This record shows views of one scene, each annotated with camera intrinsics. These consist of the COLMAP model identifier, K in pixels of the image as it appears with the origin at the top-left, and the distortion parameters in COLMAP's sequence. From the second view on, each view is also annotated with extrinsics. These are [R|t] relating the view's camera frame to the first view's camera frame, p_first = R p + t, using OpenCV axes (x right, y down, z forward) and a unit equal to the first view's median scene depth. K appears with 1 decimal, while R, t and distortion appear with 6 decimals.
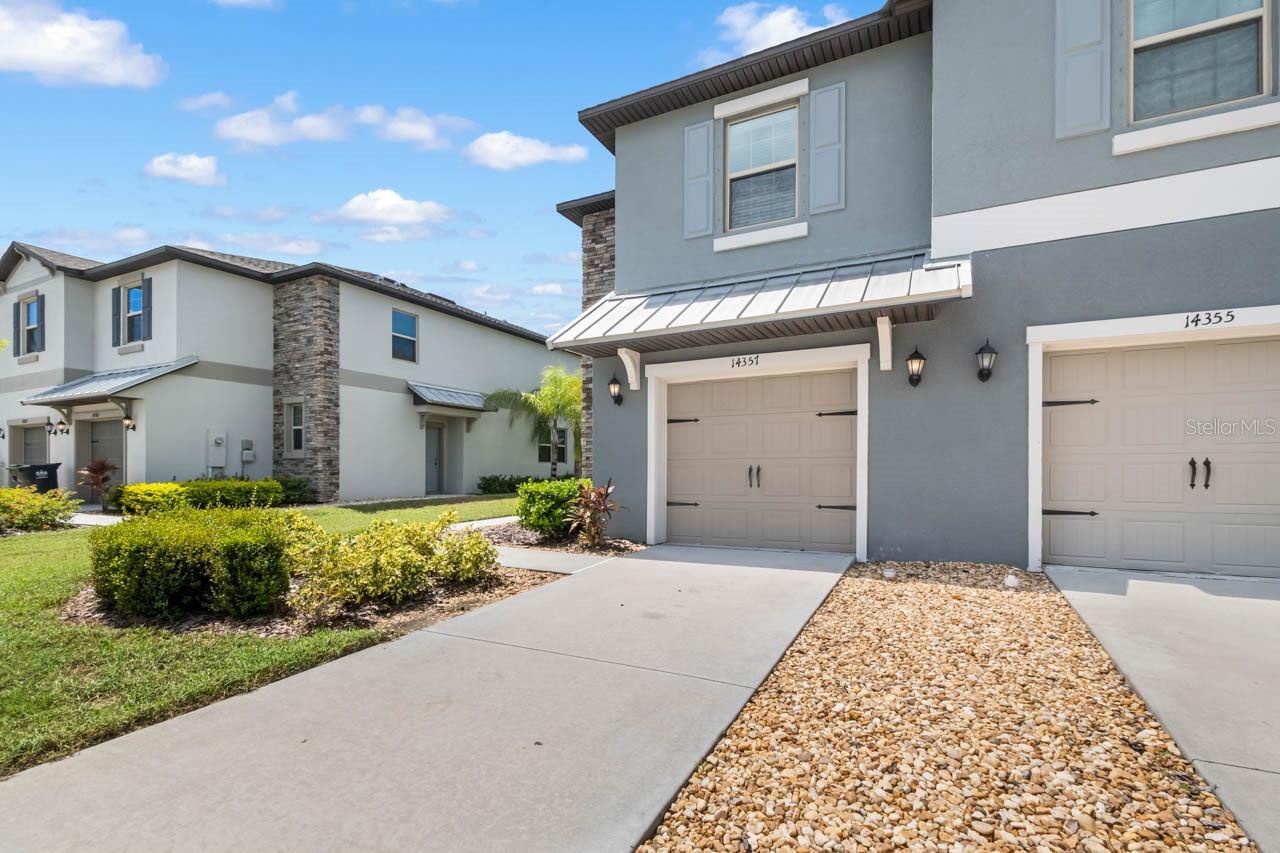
lens RADIAL K [[582.3, 0, 640.4], [0, 582.3, 469.7], [0, 0, 1]] dist [0.001953, -0.002141]
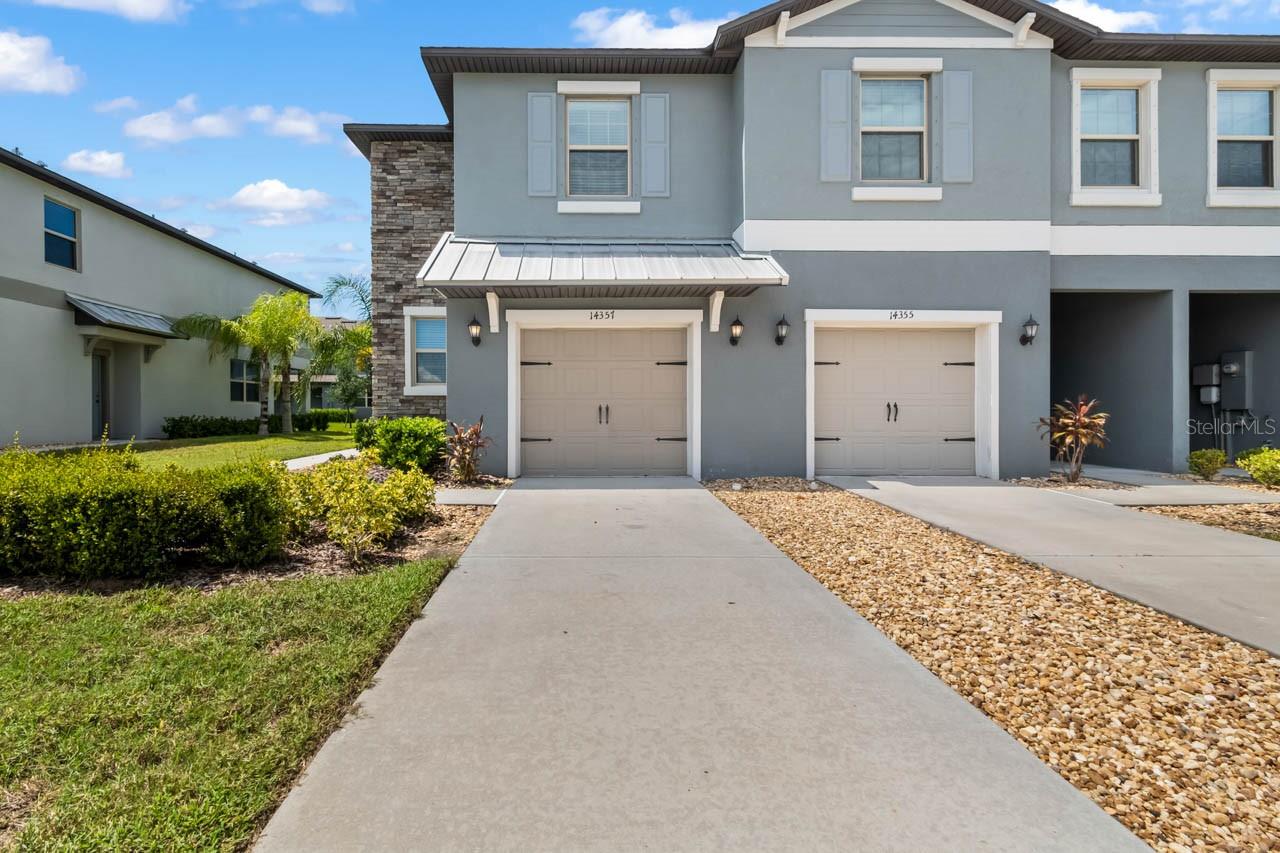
lens RADIAL K [[582.3, 0, 594.2], [0, 582.3, 412.3], [0, 0, 1]] dist [0.001953, -0.002141]
pose [[0.887707, 0.004109, 0.460390, -0.340234], [-0.004091, 0.999991, -0.001037, 0.008310], [-0.460391, -0.000963, 0.887716, -0.019401]]
